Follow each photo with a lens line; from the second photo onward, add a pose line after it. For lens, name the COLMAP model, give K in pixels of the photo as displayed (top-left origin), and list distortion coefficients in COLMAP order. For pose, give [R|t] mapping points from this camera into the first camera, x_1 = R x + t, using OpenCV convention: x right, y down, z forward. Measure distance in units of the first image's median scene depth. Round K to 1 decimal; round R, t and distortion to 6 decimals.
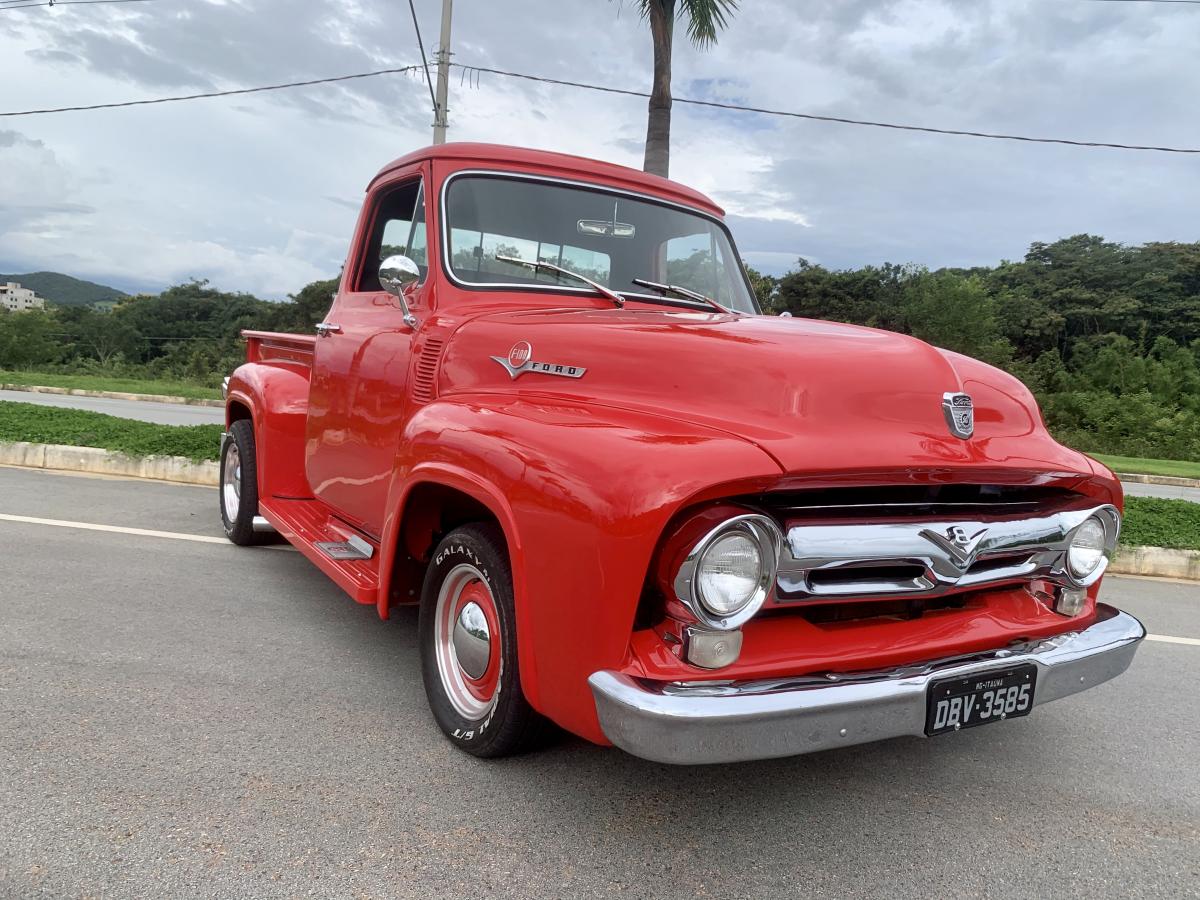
lens RADIAL K [[922.4, 0, 598.2], [0, 922.4, 431.1], [0, 0, 1]] dist [0.024148, -0.022811]
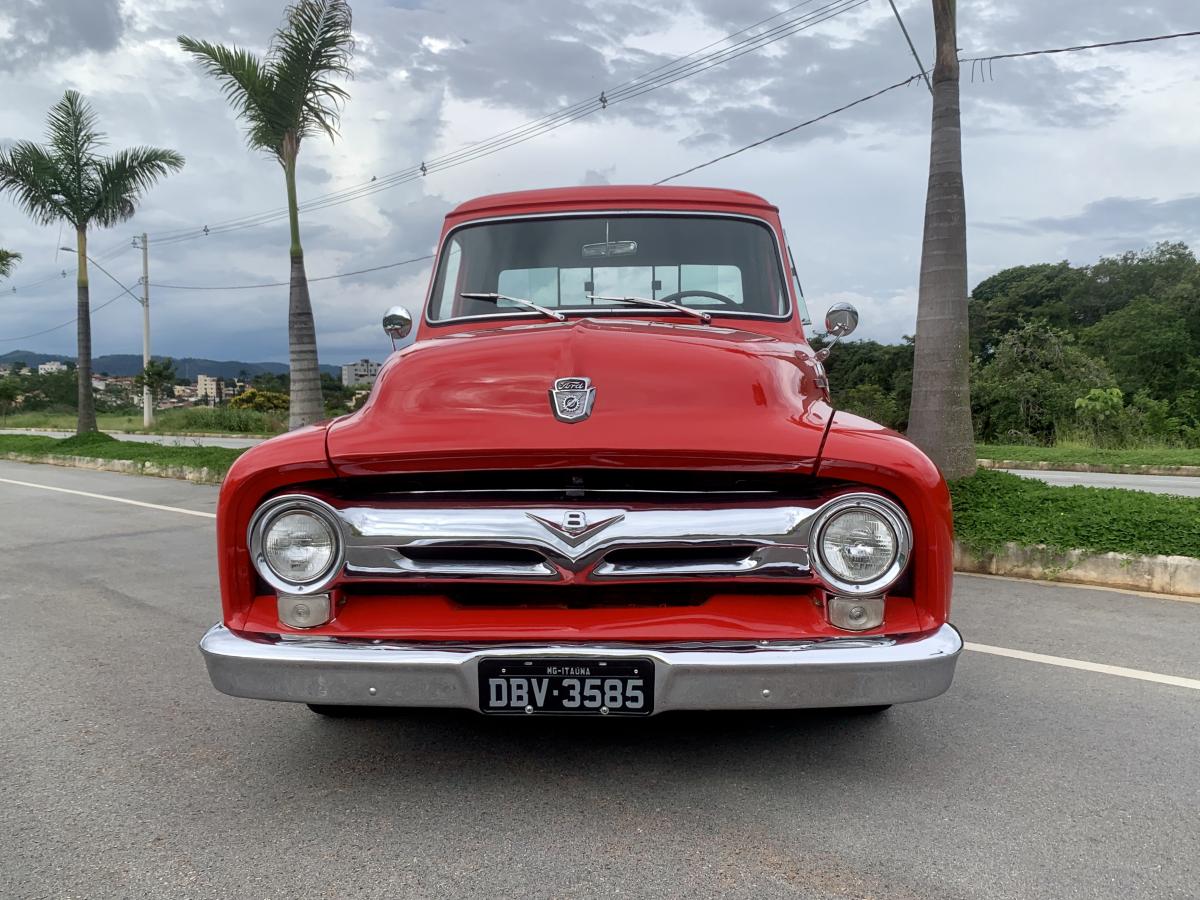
lens RADIAL K [[1018.3, 0, 607.6], [0, 1018.3, 437.0], [0, 0, 1]] dist [0.068281, -0.138814]
pose [[0.805165, -0.056188, -0.590382, 1.084547], [0.028189, 0.998002, -0.056539, 0.089368], [0.592380, 0.028881, 0.805141, 0.155957]]
